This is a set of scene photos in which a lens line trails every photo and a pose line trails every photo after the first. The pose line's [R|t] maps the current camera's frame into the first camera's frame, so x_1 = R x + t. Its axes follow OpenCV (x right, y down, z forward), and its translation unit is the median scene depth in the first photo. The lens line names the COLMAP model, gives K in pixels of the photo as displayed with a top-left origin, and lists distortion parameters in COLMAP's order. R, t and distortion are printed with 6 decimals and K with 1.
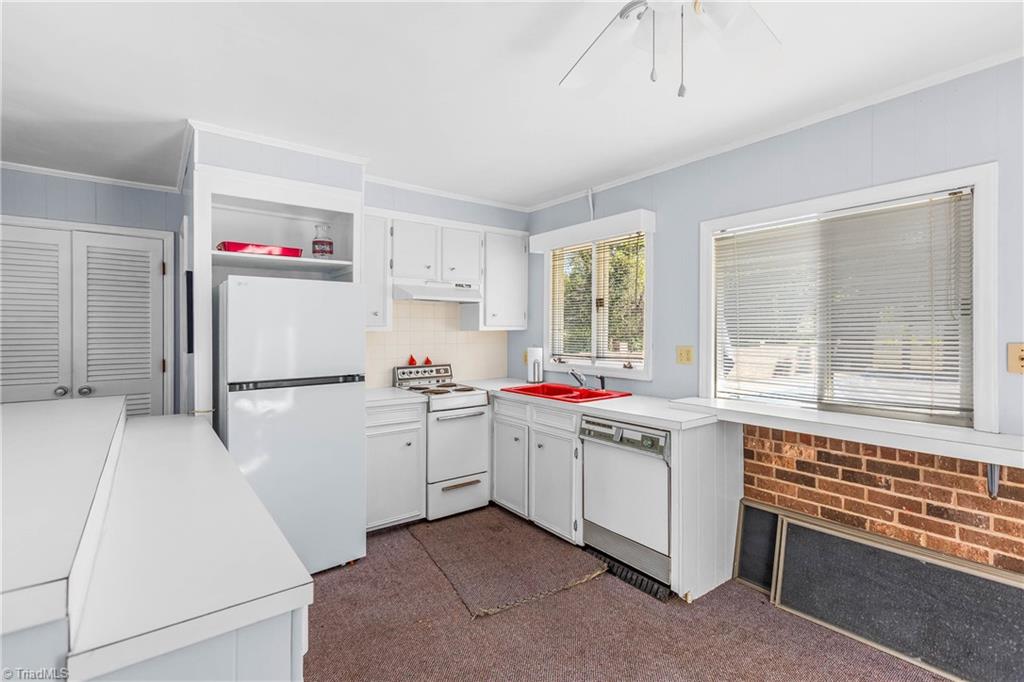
lens RADIAL K [[469.7, 0, 509.7], [0, 469.7, 337.8], [0, 0, 1]] dist [0.002678, -0.001391]
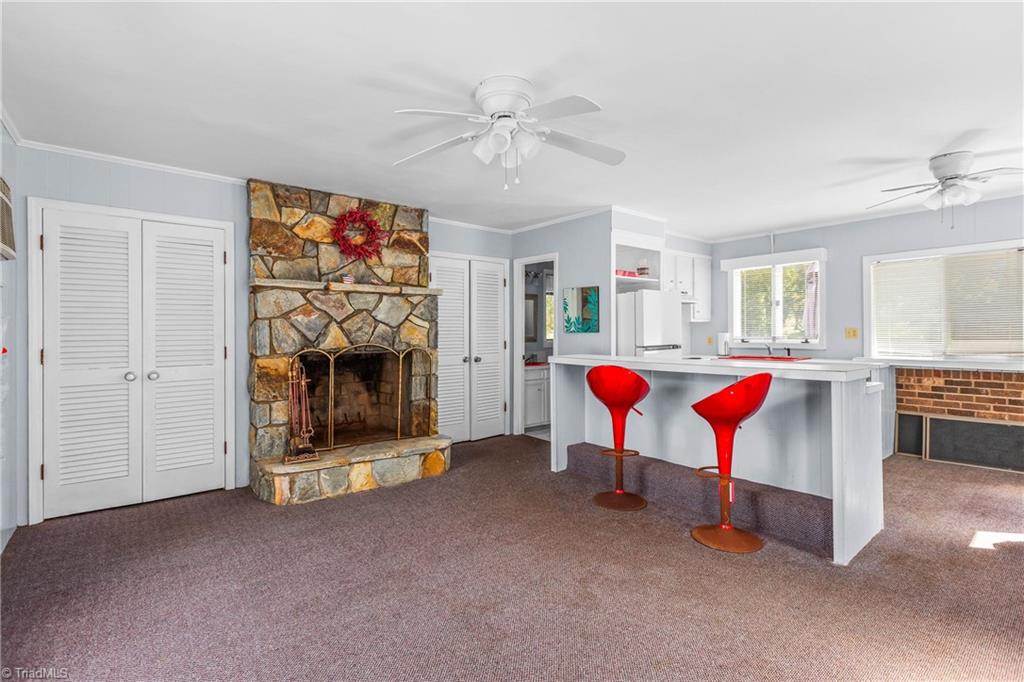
lens RADIAL K [[469.7, 0, 513.3], [0, 469.7, 336.3], [0, 0, 1]] dist [0.002678, -0.001391]
pose [[0.999403, -0.008207, 0.033569, -1.138392], [0.008511, 0.999924, -0.008933, 0.065890], [-0.033493, 0.009213, 0.999396, -0.833779]]
